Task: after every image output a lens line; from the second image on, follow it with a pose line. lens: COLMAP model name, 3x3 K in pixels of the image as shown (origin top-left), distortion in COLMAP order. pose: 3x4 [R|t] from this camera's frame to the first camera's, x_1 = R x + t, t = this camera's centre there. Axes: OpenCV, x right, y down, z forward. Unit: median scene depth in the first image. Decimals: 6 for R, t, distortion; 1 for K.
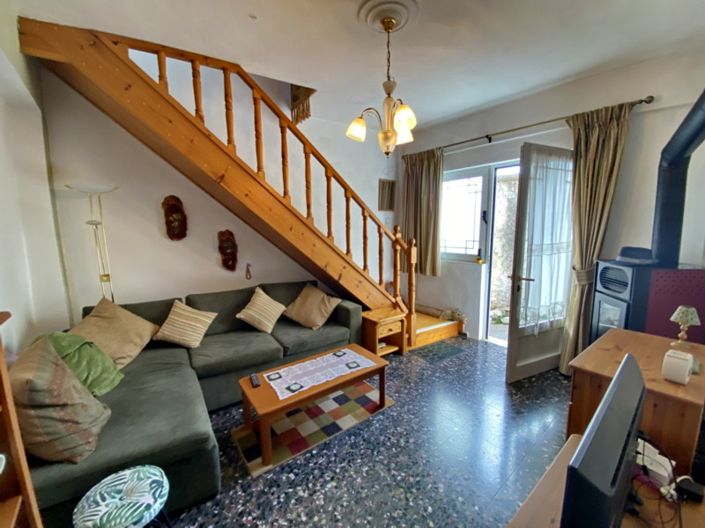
lens RADIAL K [[283.0, 0, 352.3], [0, 283.0, 261.5], [0, 0, 1]] dist [0.000231, -0.000119]
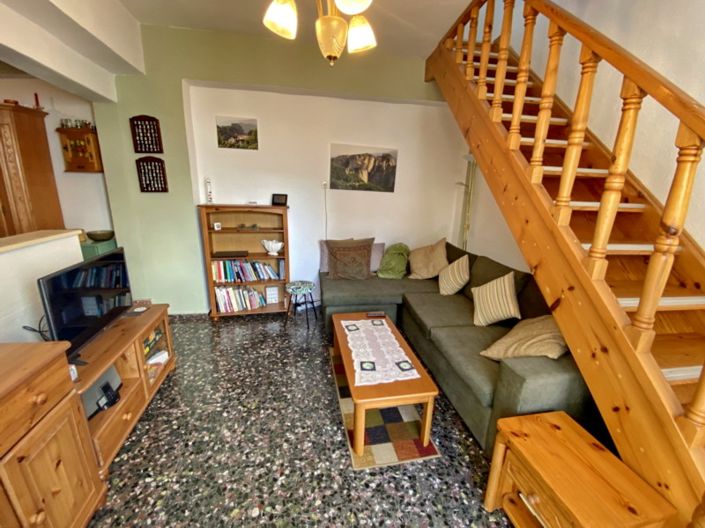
lens RADIAL K [[286.5, 0, 351.6], [0, 286.5, 264.0], [0, 0, 1]] dist [0.000828, 0.000023]
pose [[-0.433631, 0.237835, -0.869137, 0.762046], [-0.132556, 0.937208, 0.322598, -0.171160], [0.891287, 0.255098, -0.374876, 1.413917]]
